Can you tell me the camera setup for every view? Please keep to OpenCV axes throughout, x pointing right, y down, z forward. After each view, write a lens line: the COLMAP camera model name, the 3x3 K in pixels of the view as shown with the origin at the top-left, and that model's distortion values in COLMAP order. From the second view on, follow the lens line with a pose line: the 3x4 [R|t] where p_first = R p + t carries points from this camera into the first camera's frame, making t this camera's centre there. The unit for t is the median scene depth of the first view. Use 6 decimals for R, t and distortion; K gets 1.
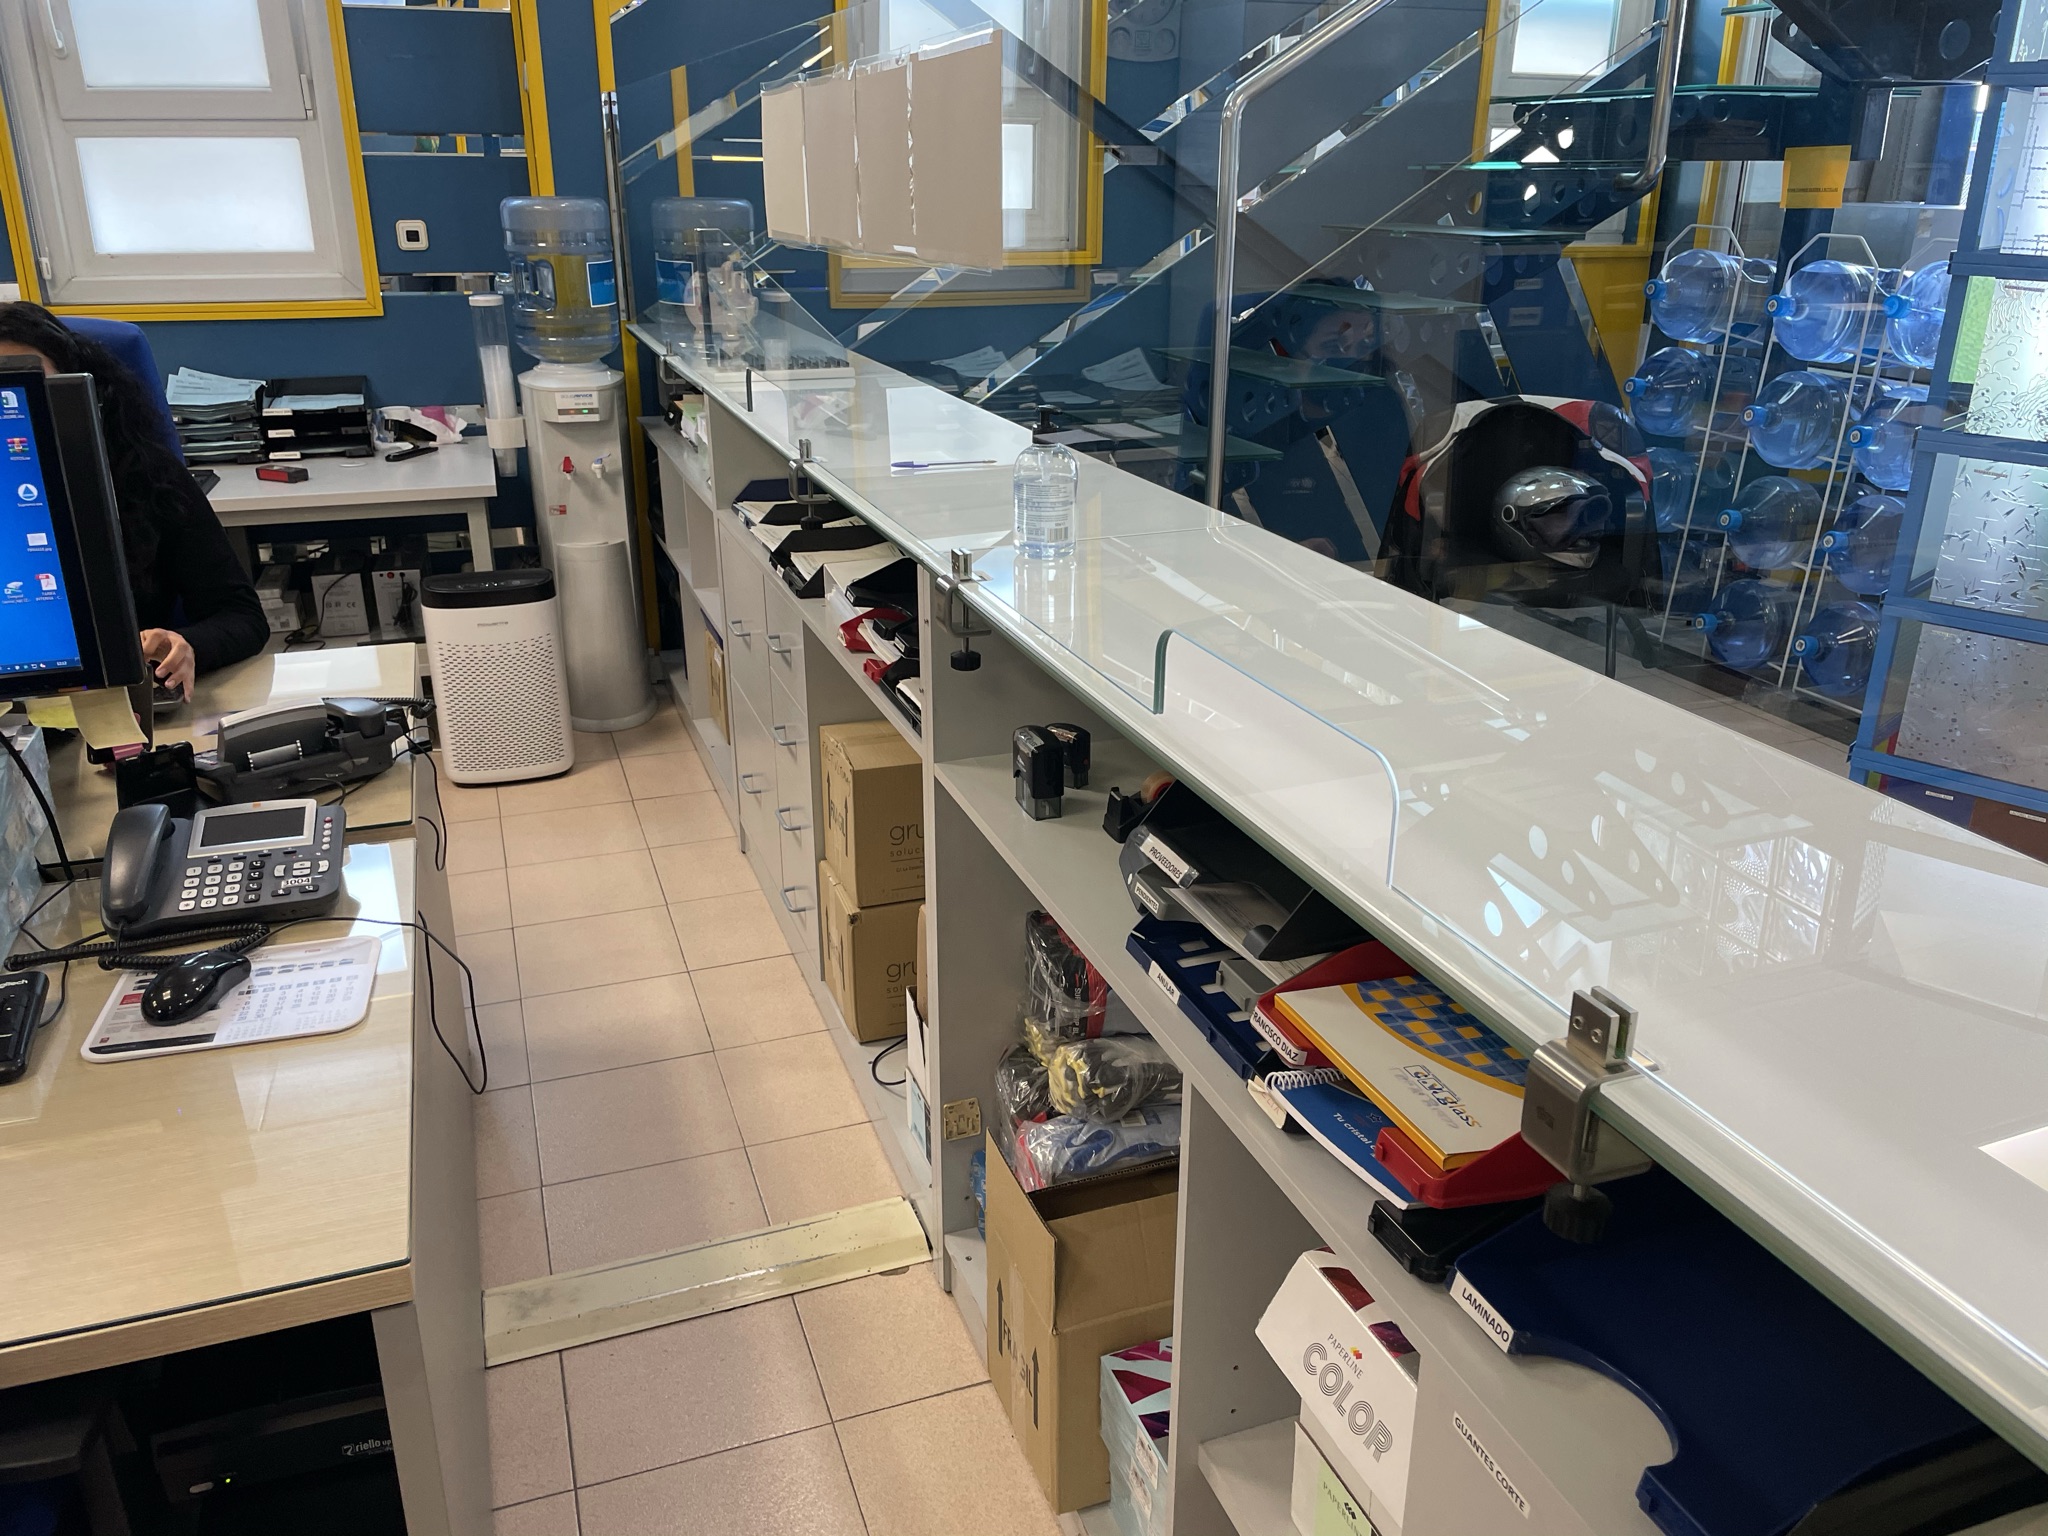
lens RADIAL K [[1553.1, 0, 1024.0], [0, 1553.1, 768.0], [0, 0, 1]] dist [0.054046, -0.008632]
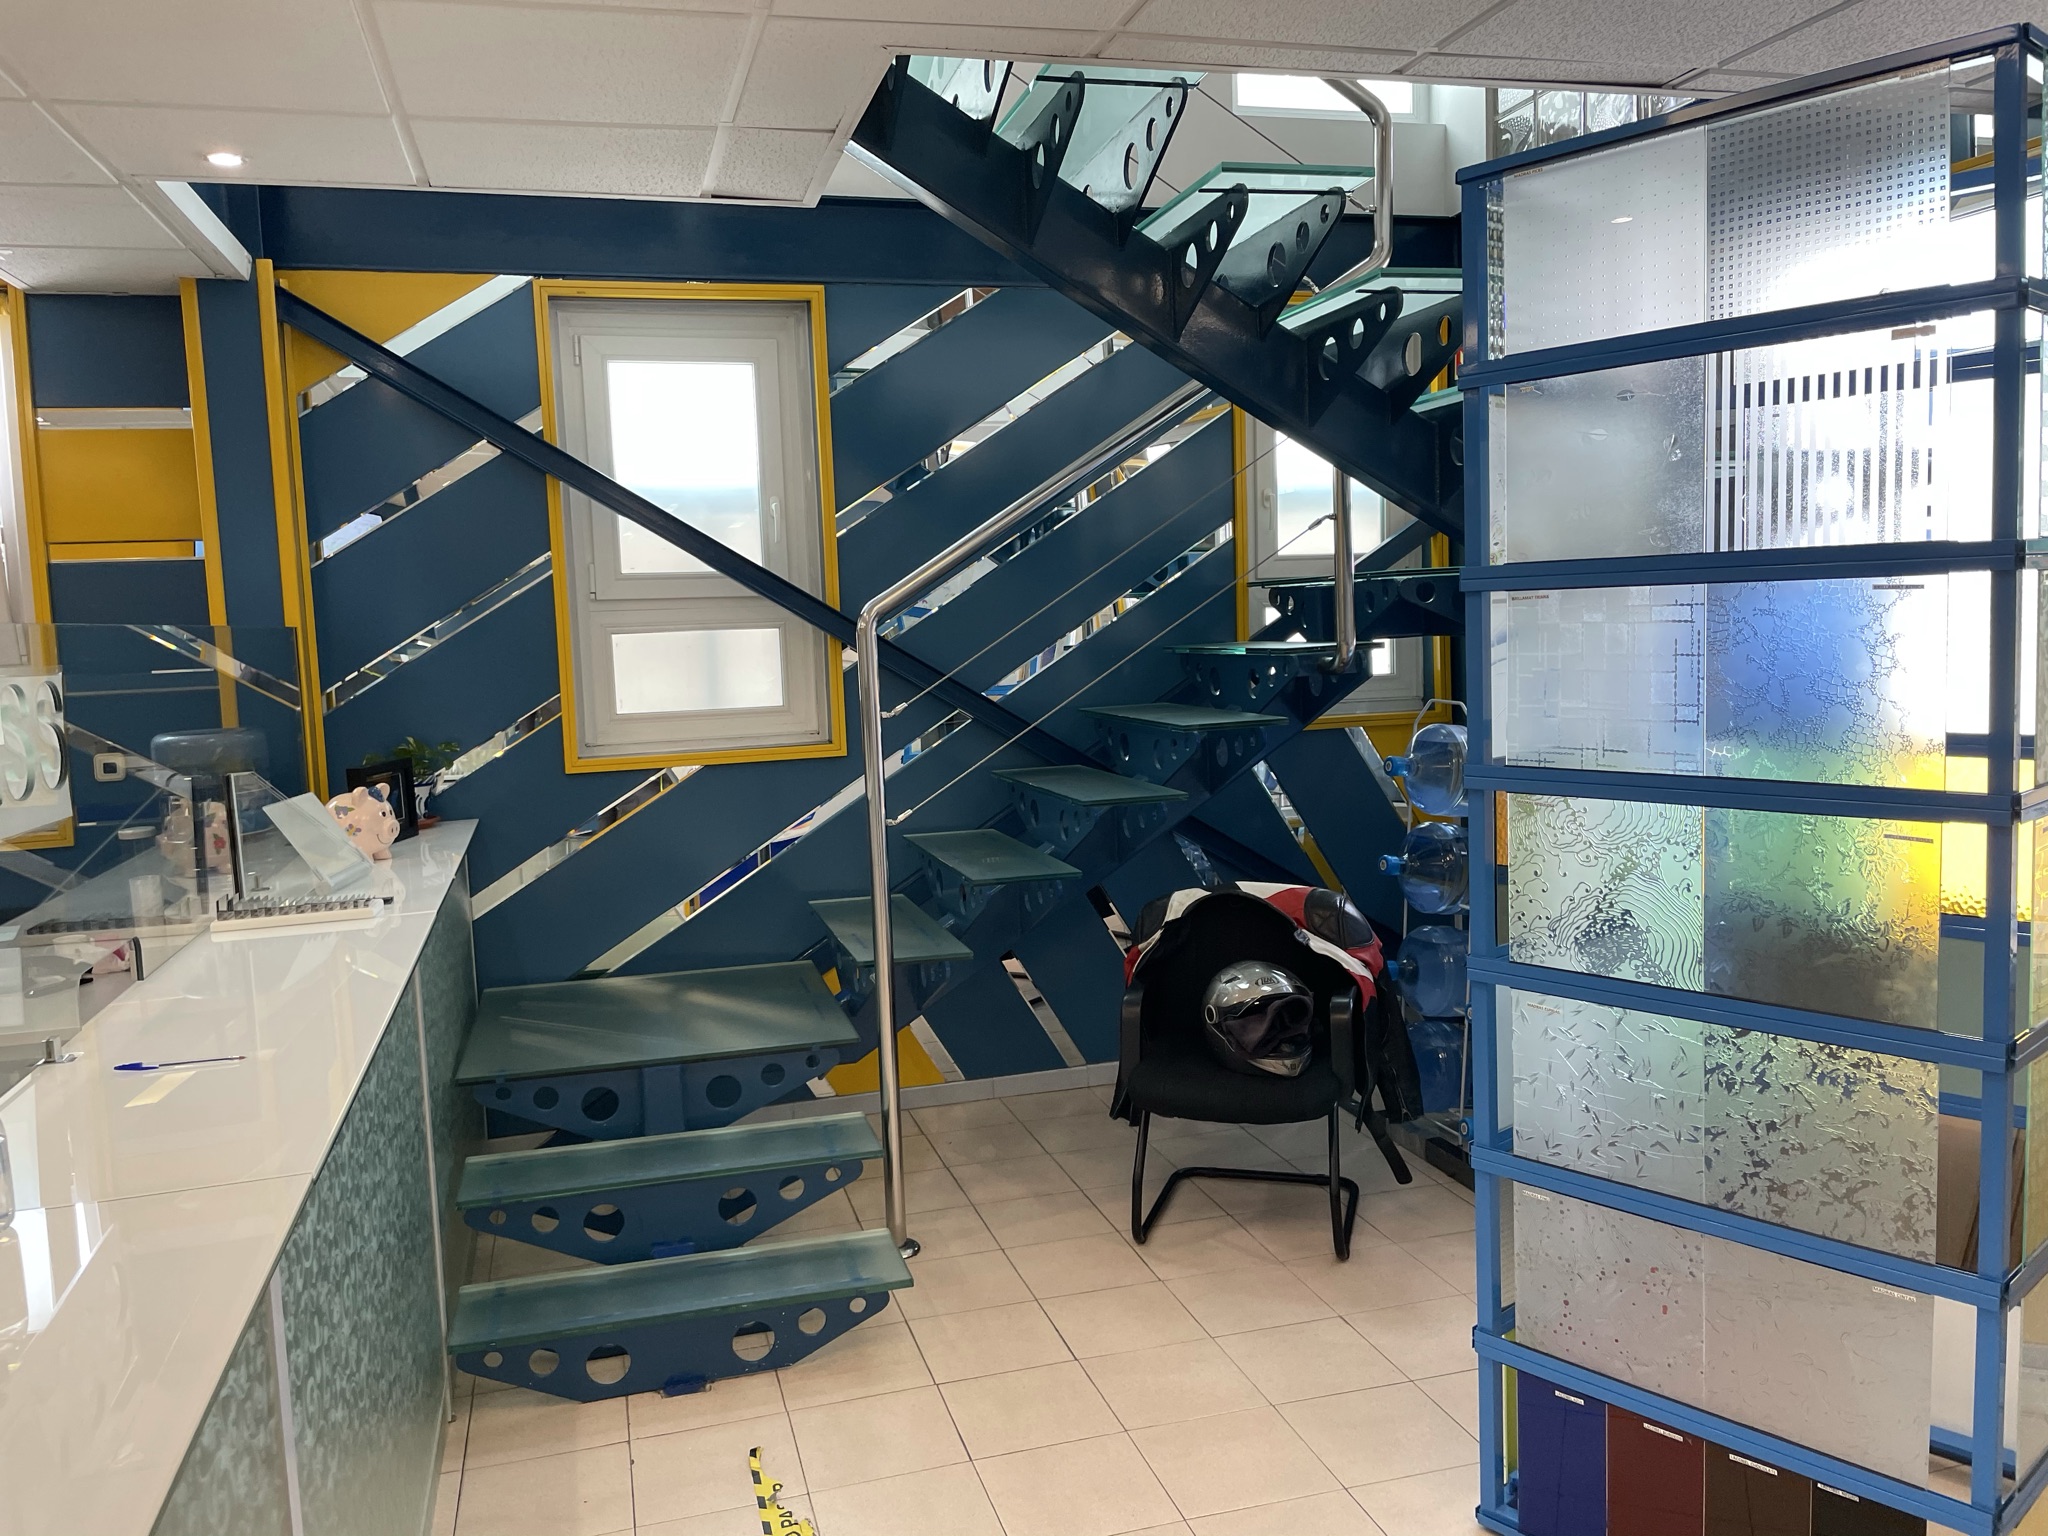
lens RADIAL K [[1553.1, 0, 1024.0], [0, 1553.1, 768.0], [0, 0, 1]] dist [0.054046, -0.008632]
pose [[0.996953, -0.039279, -0.067390, 0.272368], [0.019912, 0.963486, -0.267016, -0.062689], [0.075417, 0.264861, 0.961333, 0.086897]]
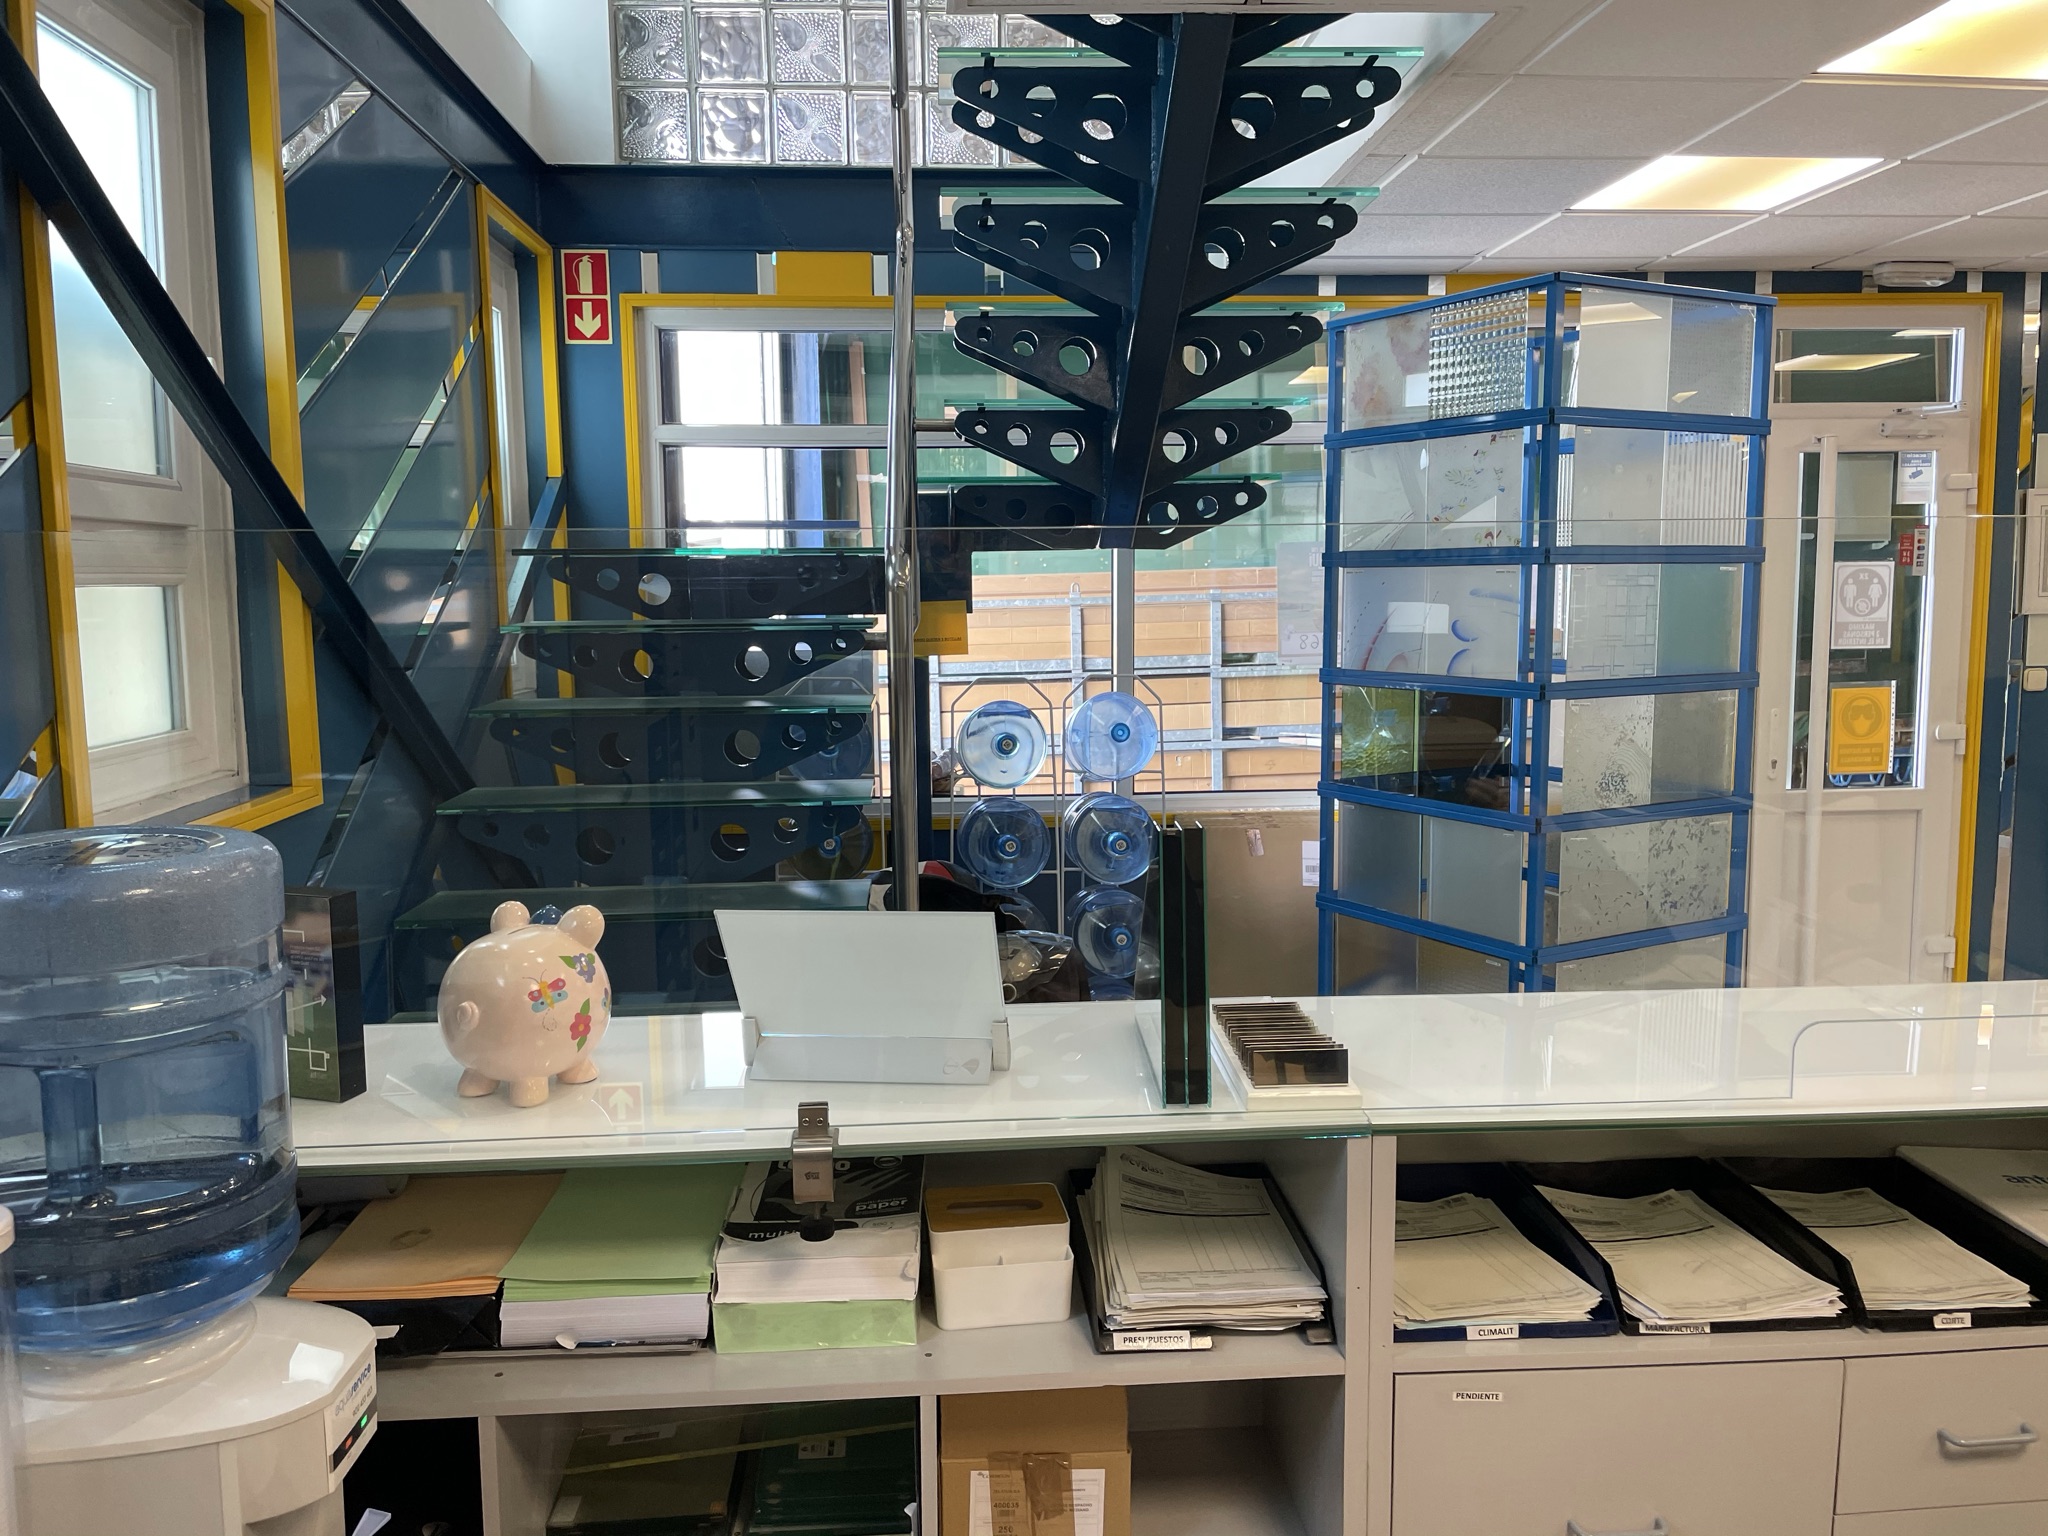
lens RADIAL K [[1553.1, 0, 1024.0], [0, 1553.1, 768.0], [0, 0, 1]] dist [0.054046, -0.008632]
pose [[0.262425, -0.138454, 0.954968, -0.485582], [0.359985, 0.932254, 0.036237, -0.306481], [-0.895290, 0.334265, 0.294489, 0.679485]]
